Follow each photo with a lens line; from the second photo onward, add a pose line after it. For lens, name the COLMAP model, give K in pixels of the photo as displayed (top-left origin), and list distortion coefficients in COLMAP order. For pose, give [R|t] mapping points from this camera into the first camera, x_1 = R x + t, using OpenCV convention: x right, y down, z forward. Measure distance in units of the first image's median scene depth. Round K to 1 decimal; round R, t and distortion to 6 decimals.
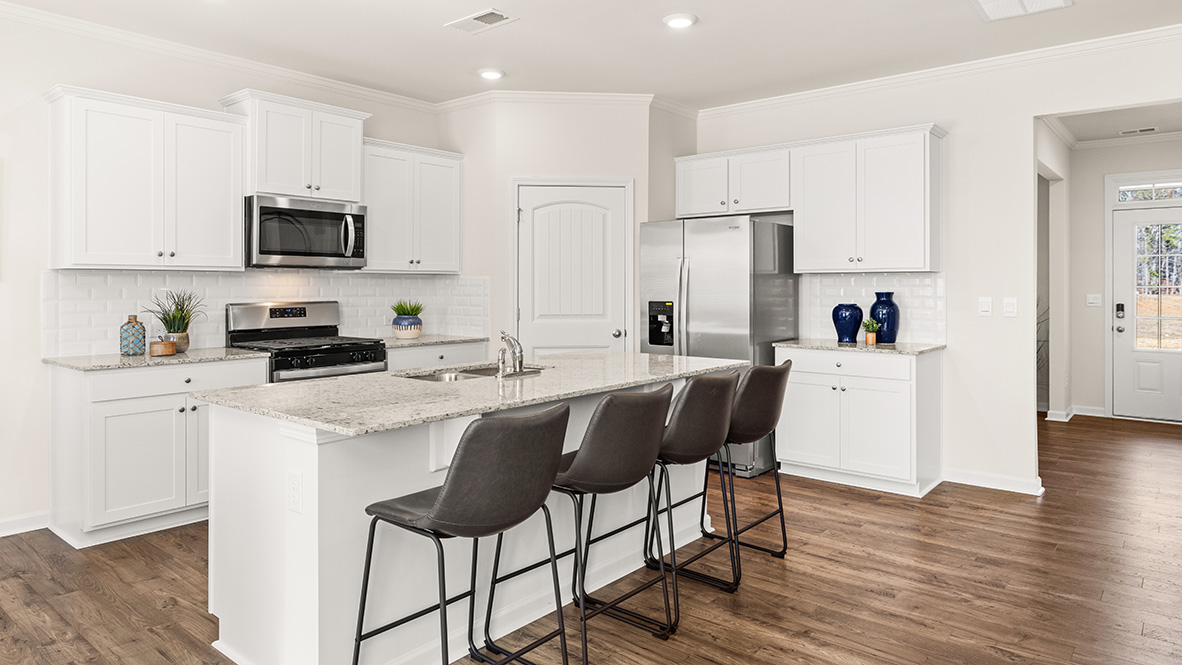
lens RADIAL K [[720.7, 0, 589.2], [0, 720.7, 285.0], [0, 0, 1]] dist [0.003722, -0.003283]
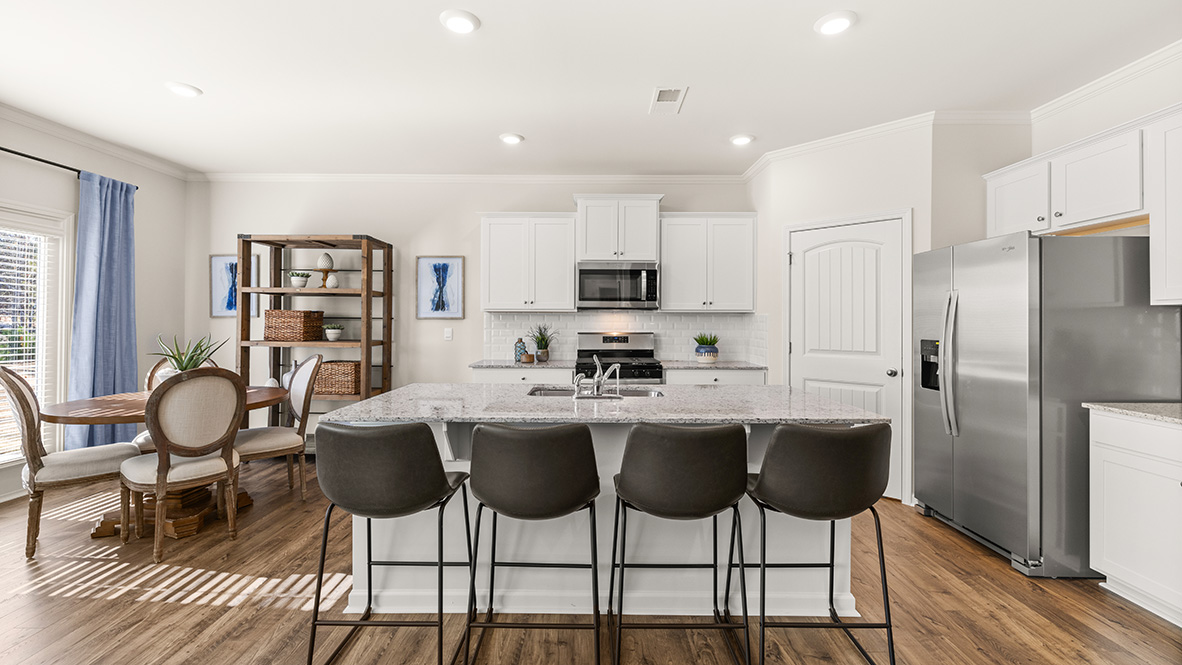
lens RADIAL K [[493.4, 0, 592.1], [0, 493.4, 317.6], [0, 0, 1]] dist [-0.002911, 0.000217]
pose [[0.641707, -0.003188, -0.766943, 0.323259], [-0.003558, 0.999968, -0.007134, 0.000746], [0.766941, 0.007307, 0.641675, 0.311088]]
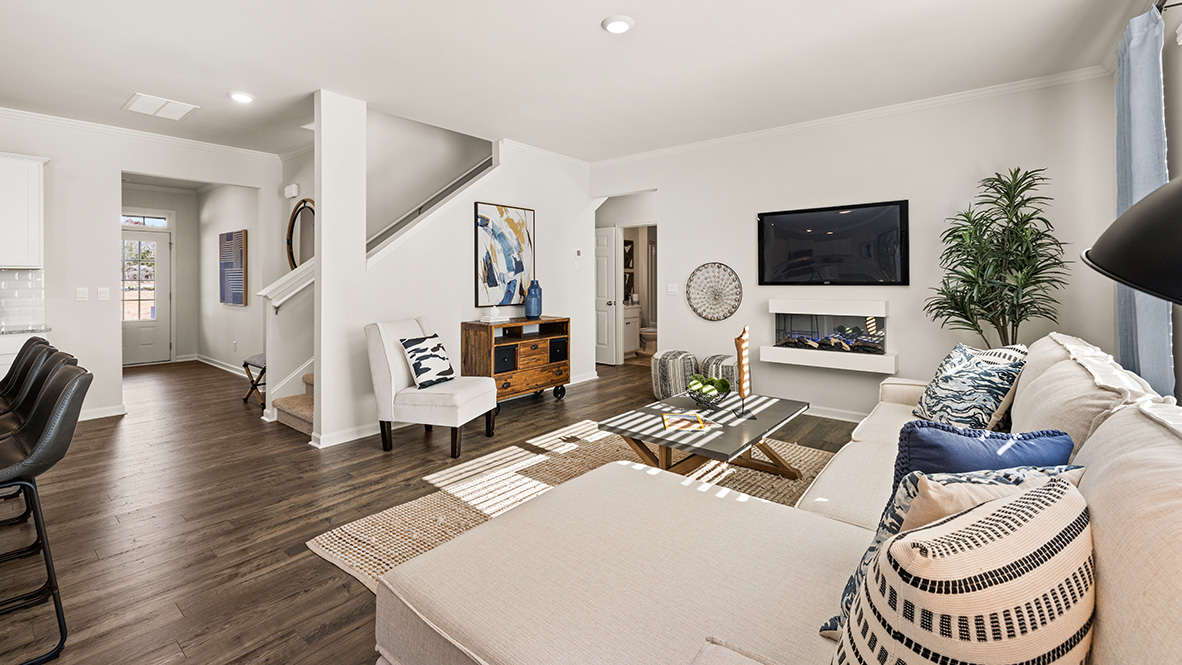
lens RADIAL K [[493.4, 0, 586.8], [0, 493.4, 283.8], [0, 0, 1]] dist [-0.002911, 0.000217]
pose [[-0.024078, -0.009090, 0.999669, -0.423499], [0.002404, 0.999955, 0.009150, 0.002578], [-0.999707, 0.002624, -0.024055, 0.025283]]
